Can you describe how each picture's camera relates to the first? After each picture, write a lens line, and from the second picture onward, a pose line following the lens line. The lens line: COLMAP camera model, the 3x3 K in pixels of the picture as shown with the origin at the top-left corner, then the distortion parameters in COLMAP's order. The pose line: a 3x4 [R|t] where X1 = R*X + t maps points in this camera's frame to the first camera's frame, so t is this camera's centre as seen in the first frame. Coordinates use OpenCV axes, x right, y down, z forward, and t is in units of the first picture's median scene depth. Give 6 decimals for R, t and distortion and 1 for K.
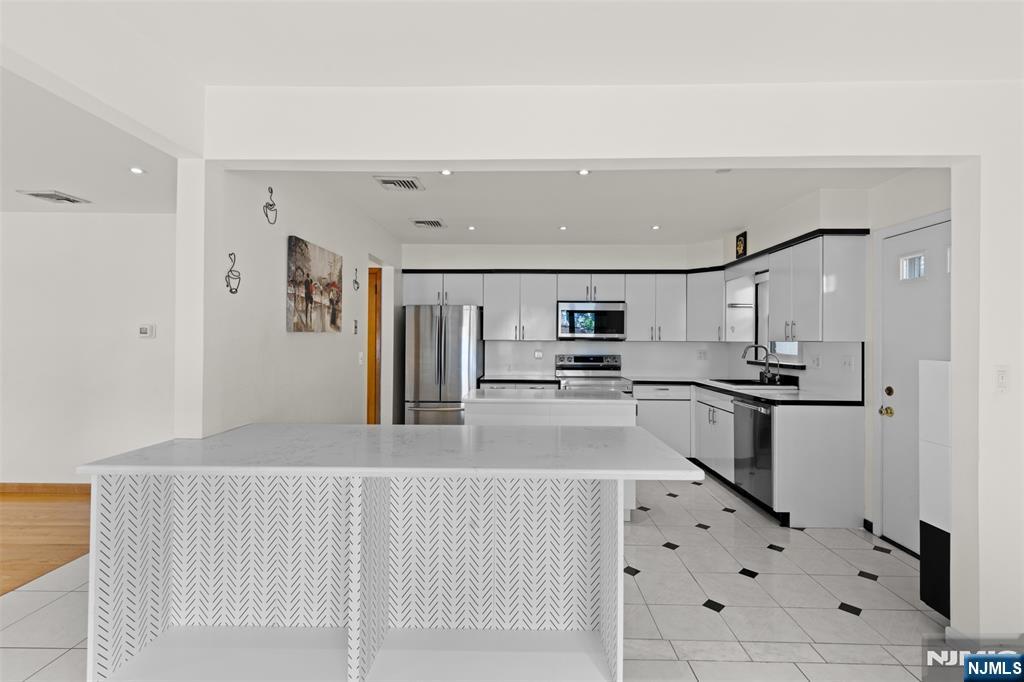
lens RADIAL K [[460.0, 0, 511.0], [0, 460.0, 339.6], [0, 0, 1]] dist [0.011183, -0.002599]
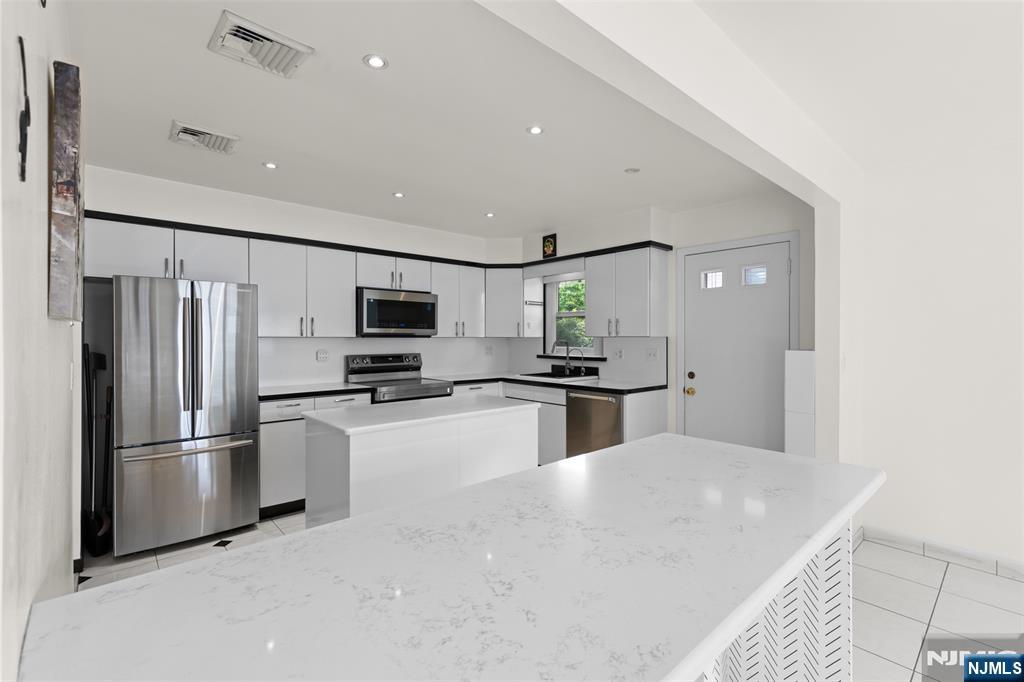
lens RADIAL K [[460.0, 0, 512.9], [0, 460.0, 338.0], [0, 0, 1]] dist [0.011183, -0.002599]
pose [[0.730095, -0.006660, 0.683313, -0.289105], [0.002351, 0.999971, 0.007234, -0.001691], [-0.683342, -0.003675, 0.730089, 0.289195]]
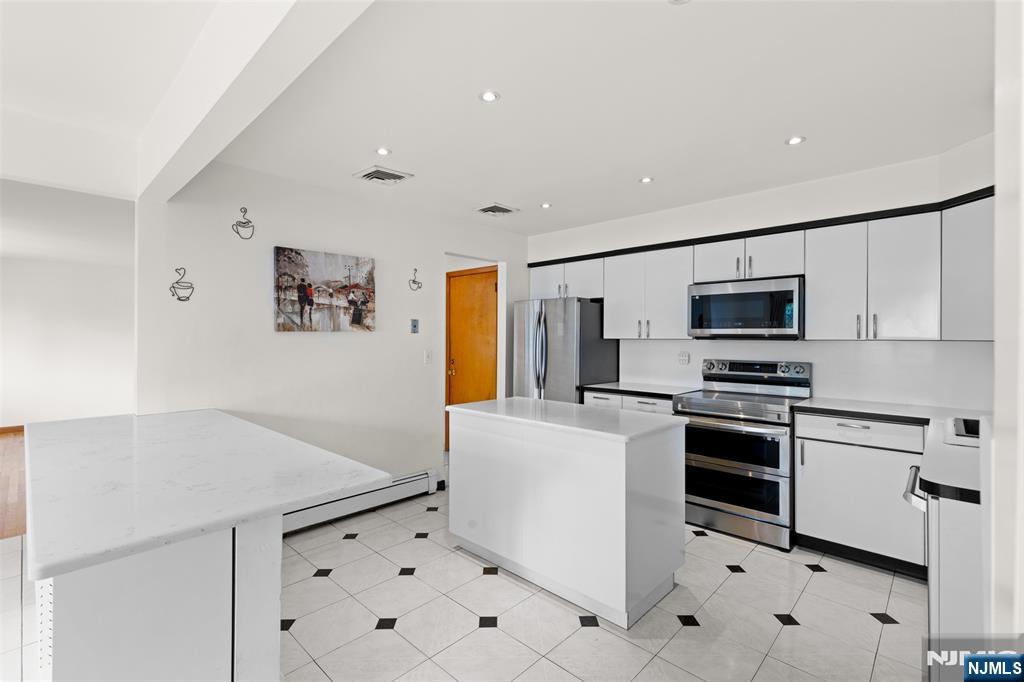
lens RADIAL K [[460.0, 0, 509.9], [0, 460.0, 337.8], [0, 0, 1]] dist [0.011183, -0.002599]
pose [[0.743370, -0.004913, -0.668862, 0.434723], [0.002641, 0.999987, -0.004410, 0.002918], [0.668875, 0.001512, 0.743374, 0.335760]]
